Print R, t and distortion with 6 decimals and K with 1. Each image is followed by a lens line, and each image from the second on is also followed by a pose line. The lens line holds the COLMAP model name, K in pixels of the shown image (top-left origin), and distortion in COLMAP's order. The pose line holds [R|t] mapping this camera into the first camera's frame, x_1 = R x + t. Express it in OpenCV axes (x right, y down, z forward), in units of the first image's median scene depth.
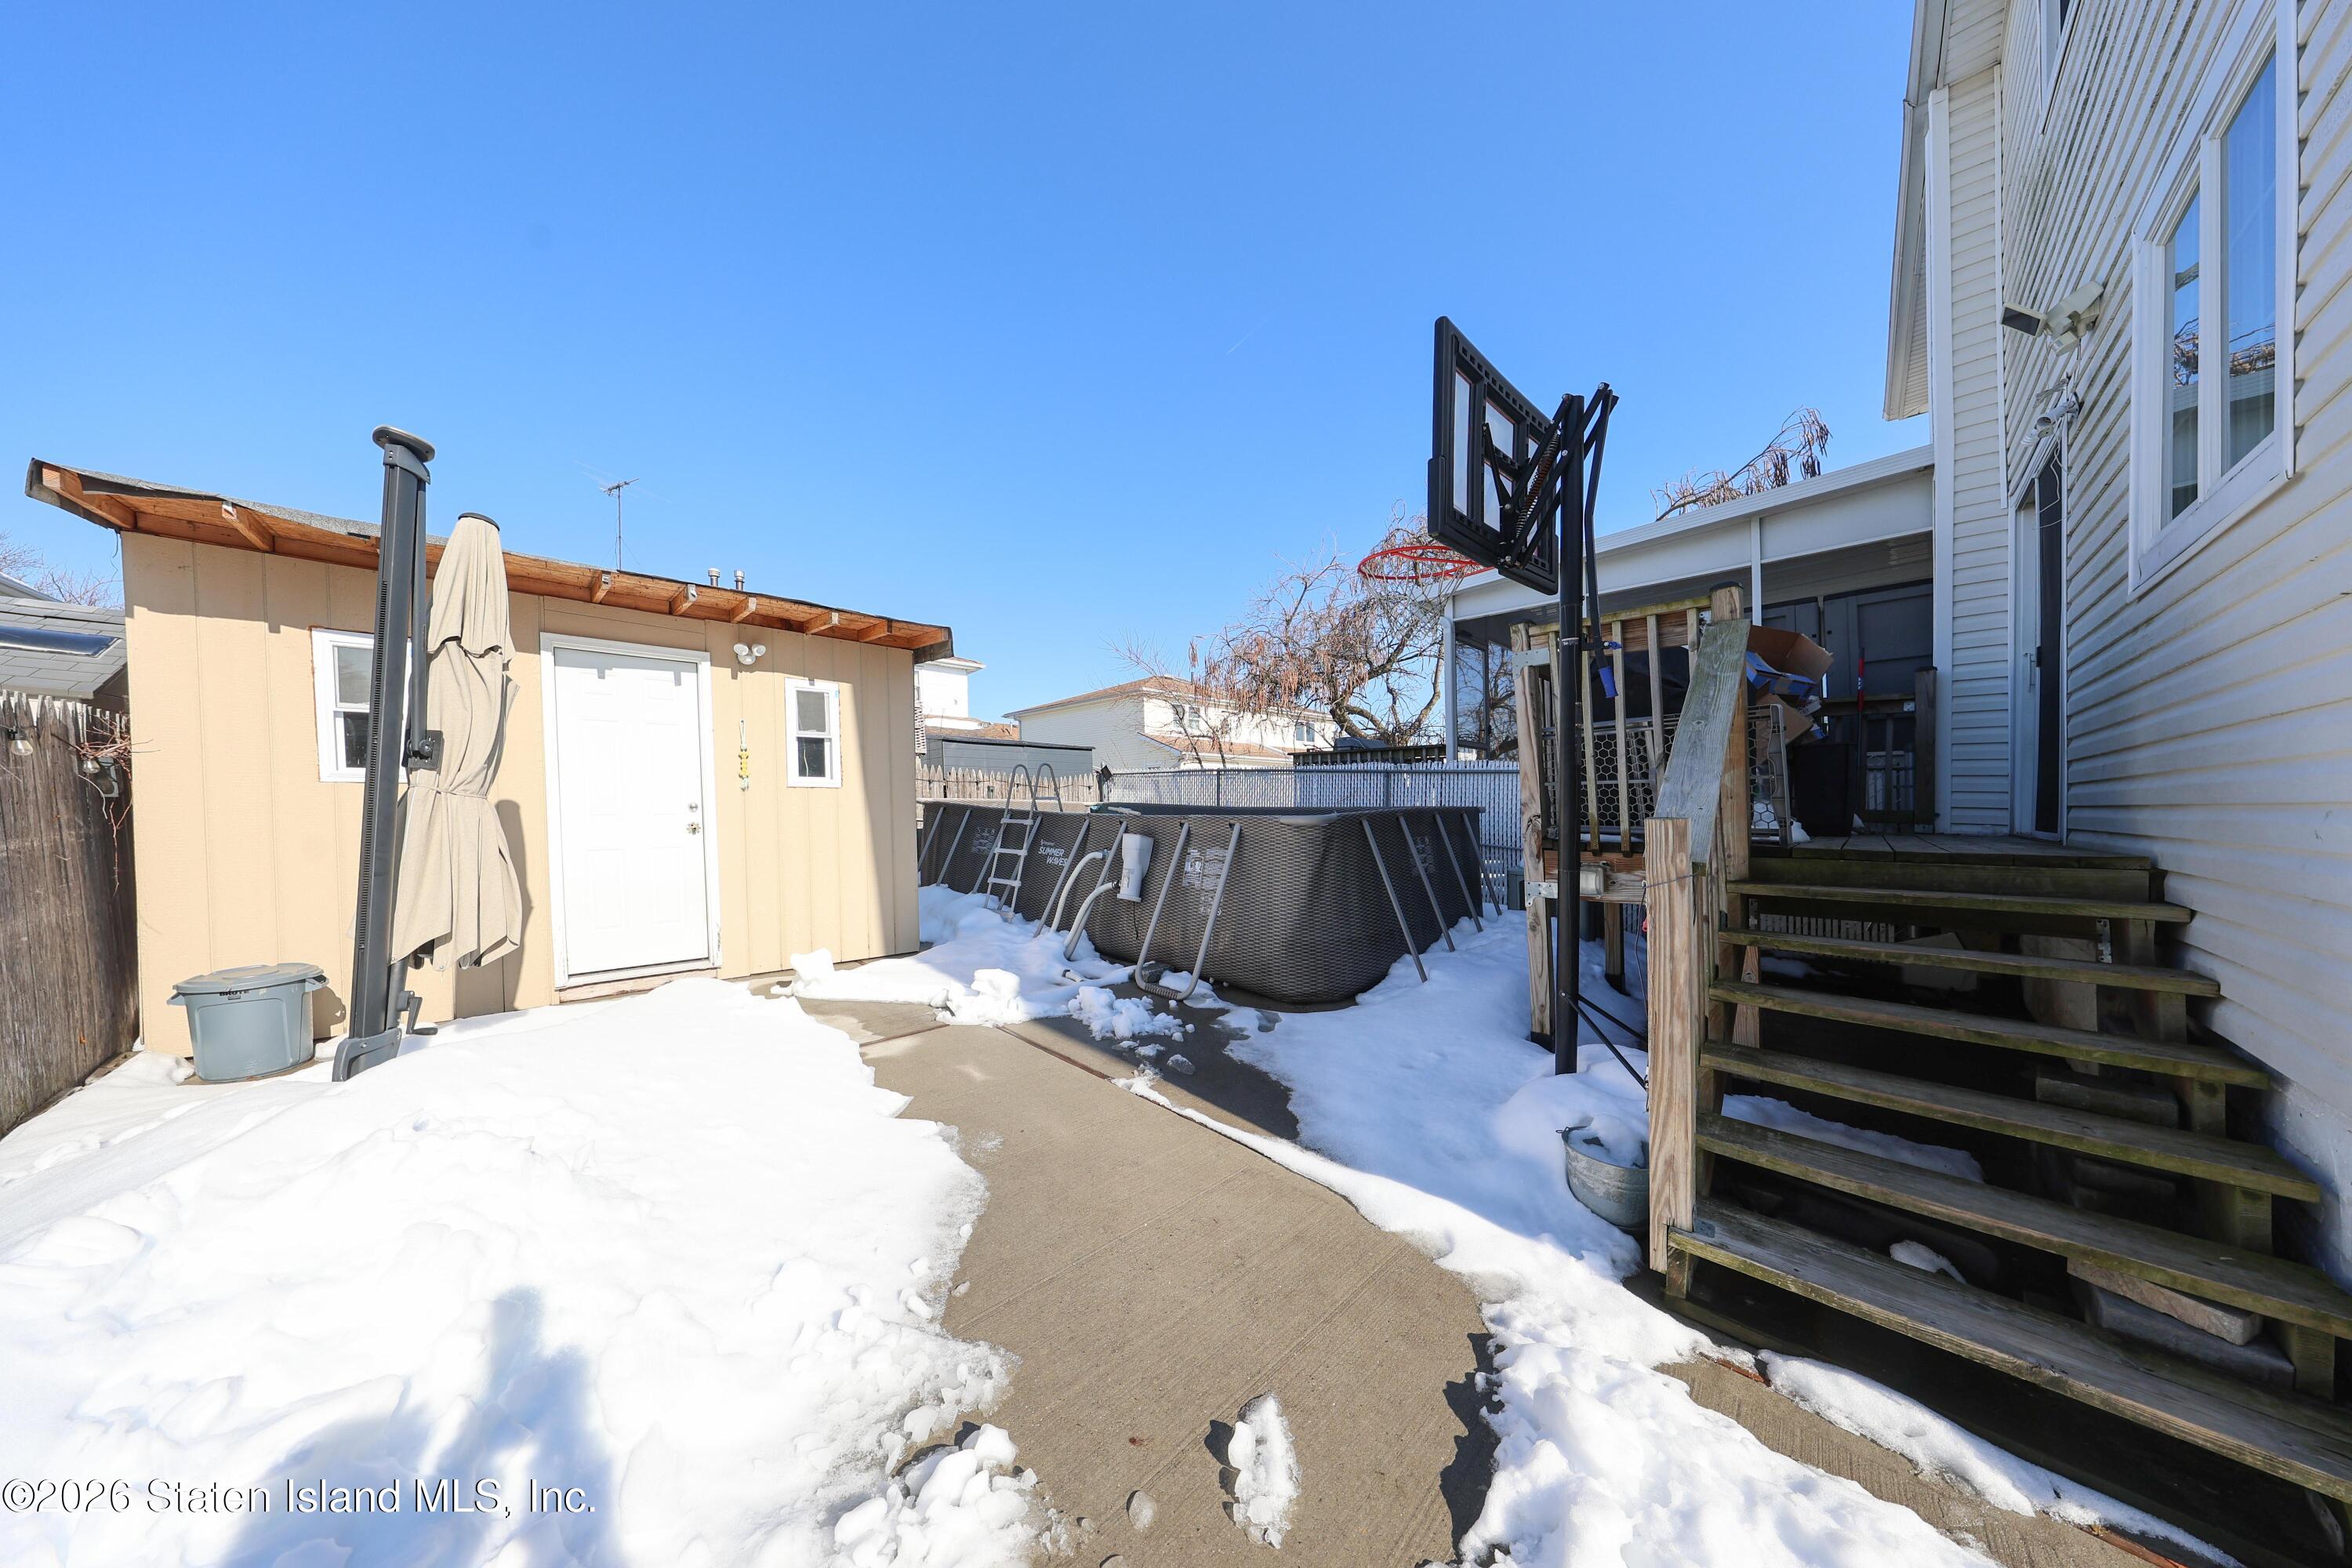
lens RADIAL K [[698.4, 0, 1167.5], [0, 698.4, 808.3], [0, 0, 1]] dist [-0.000024, -0.000001]
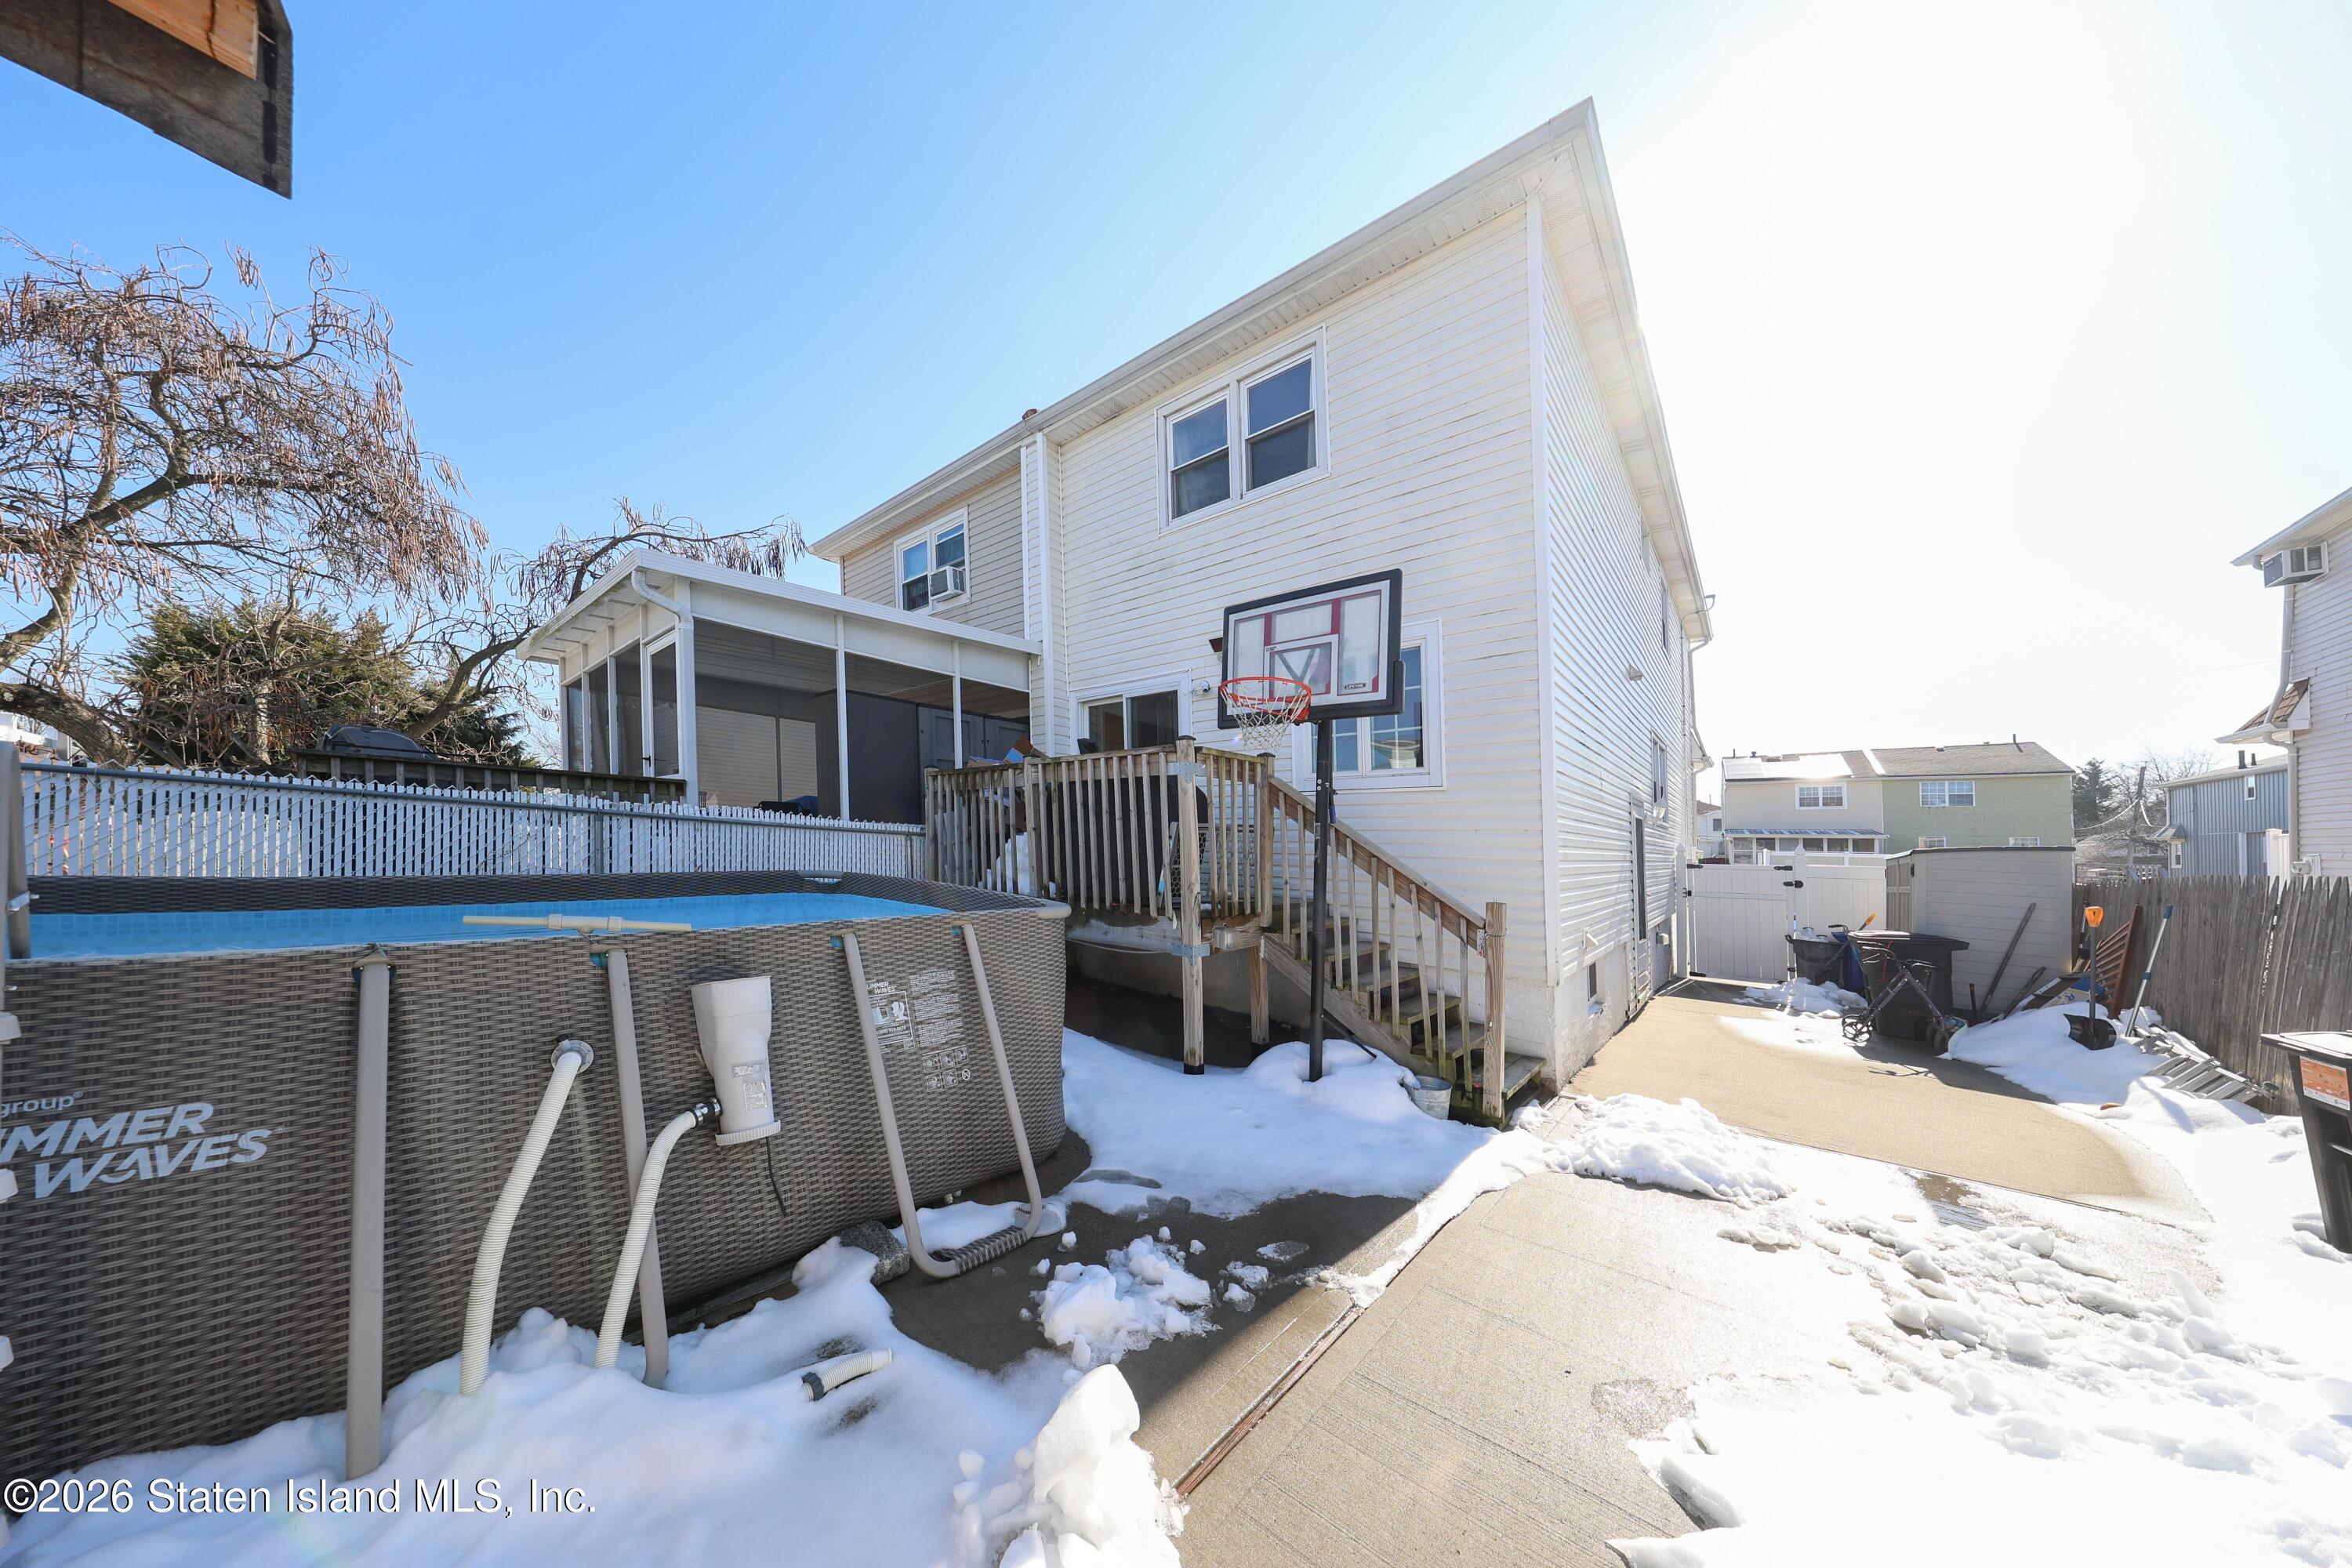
lens RADIAL K [[698.4, 0, 1167.5], [0, 698.4, 808.3], [0, 0, 1]] dist [-0.000024, -0.000001]
pose [[-0.072849, 0.053051, 0.995931, -0.644612], [-0.022760, 0.998236, -0.054839, -0.062149], [-0.997083, -0.026662, -0.071514, 1.009155]]
